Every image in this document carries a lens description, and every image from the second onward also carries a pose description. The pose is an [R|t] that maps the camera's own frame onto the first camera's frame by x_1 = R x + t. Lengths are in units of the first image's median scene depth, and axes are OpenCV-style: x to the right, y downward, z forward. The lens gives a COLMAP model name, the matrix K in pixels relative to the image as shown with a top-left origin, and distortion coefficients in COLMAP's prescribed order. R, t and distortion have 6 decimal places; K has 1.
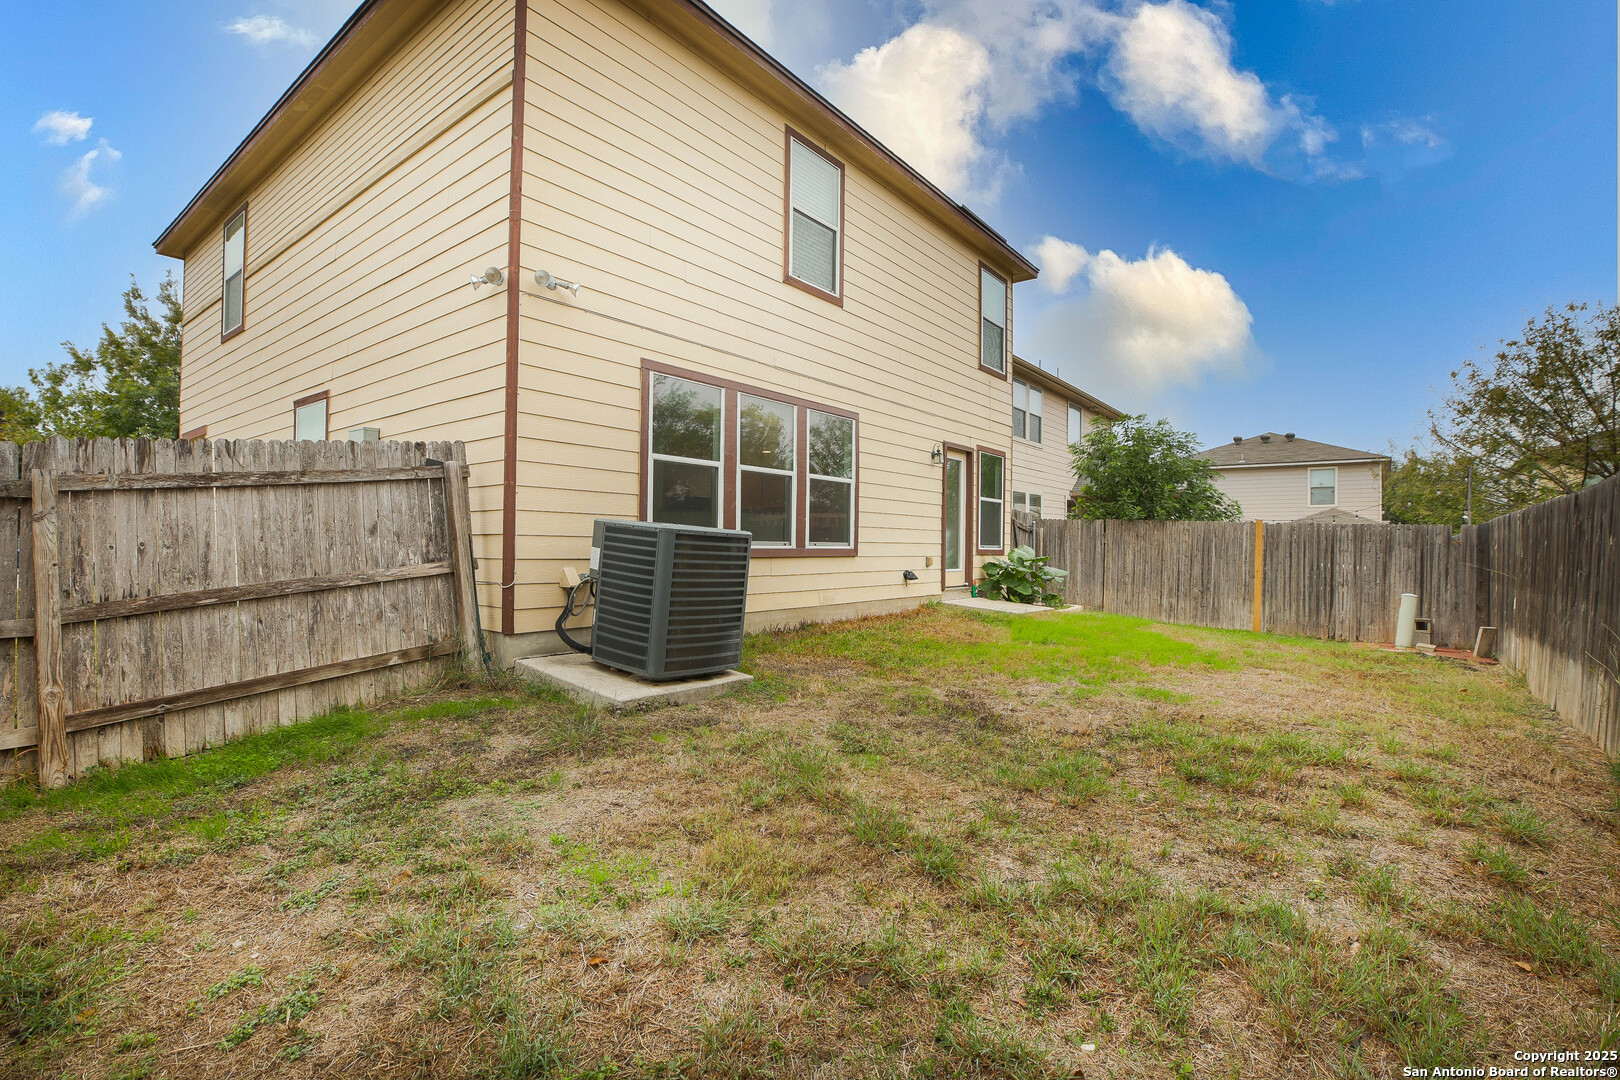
lens RADIAL K [[740.9, 0, 804.7], [0, 740.9, 541.8], [0, 0, 1]] dist [-0.032299, 0.000799]
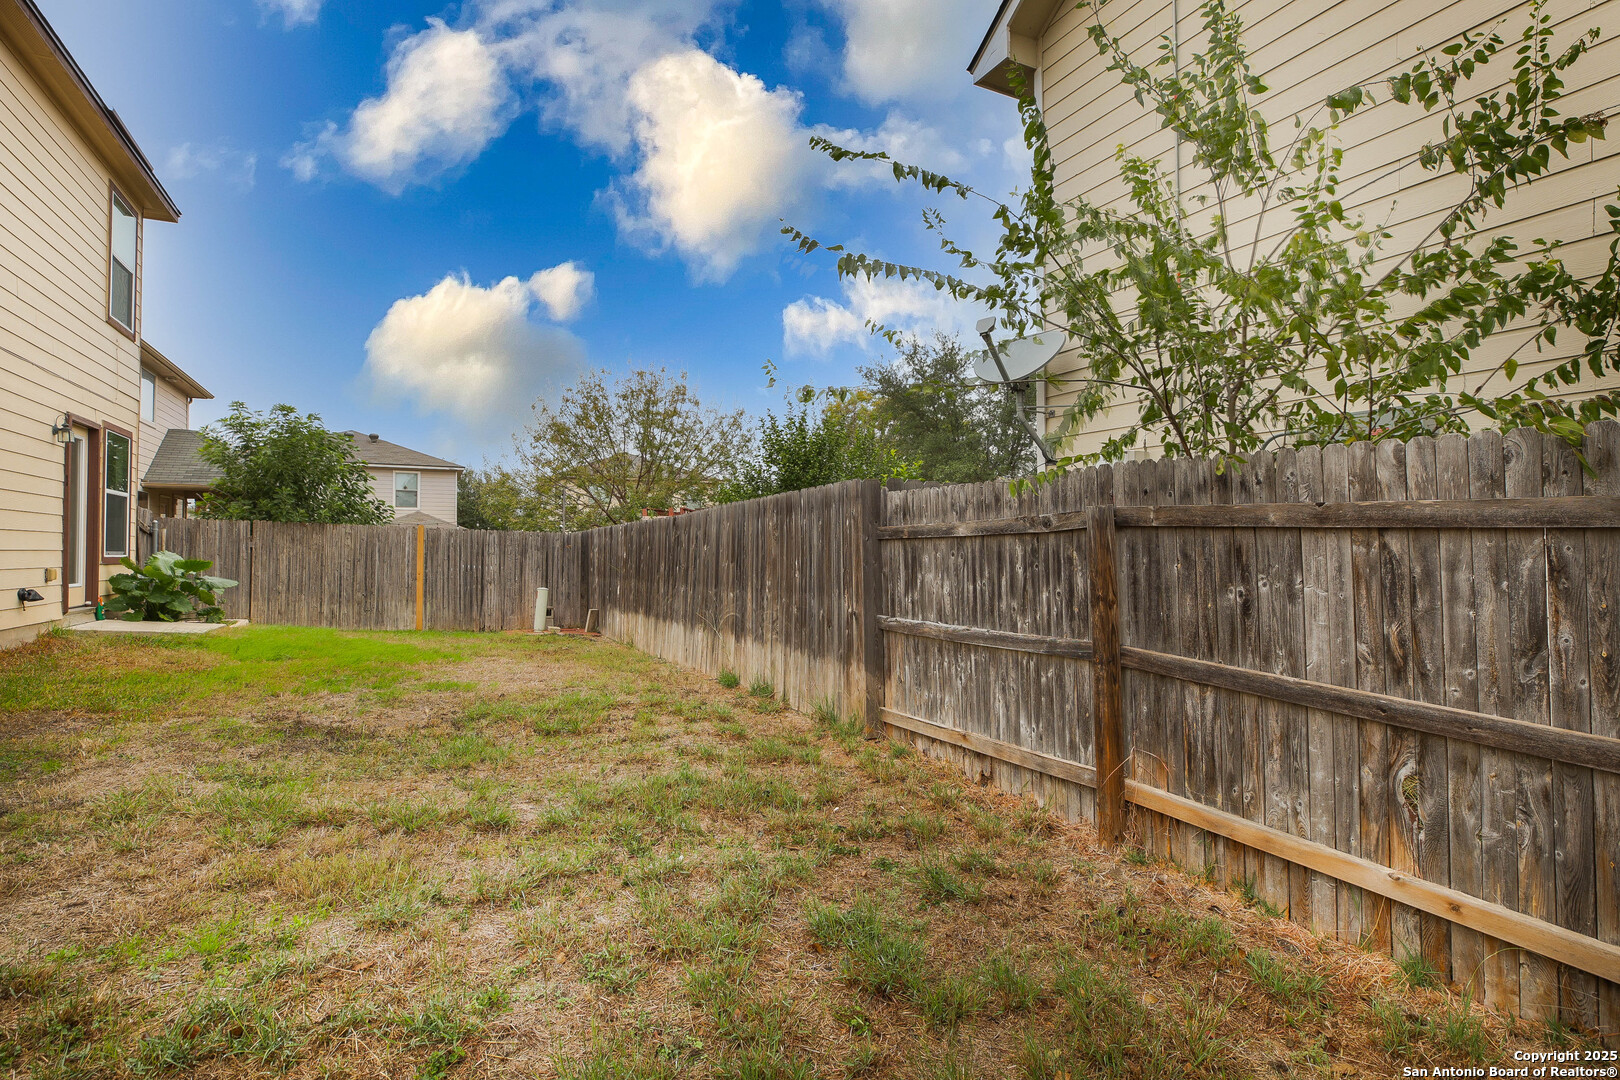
lens RADIAL K [[808.7, 0, 810.0], [0, 808.7, 540.0], [0, 0, 1]] dist [-0.023789, -0.000043]
pose [[0.428186, 0.003208, 0.903685, -0.199810], [-0.001367, 0.999995, -0.002902, -0.006194], [-0.903690, 0.000007, 0.428188, -0.012648]]
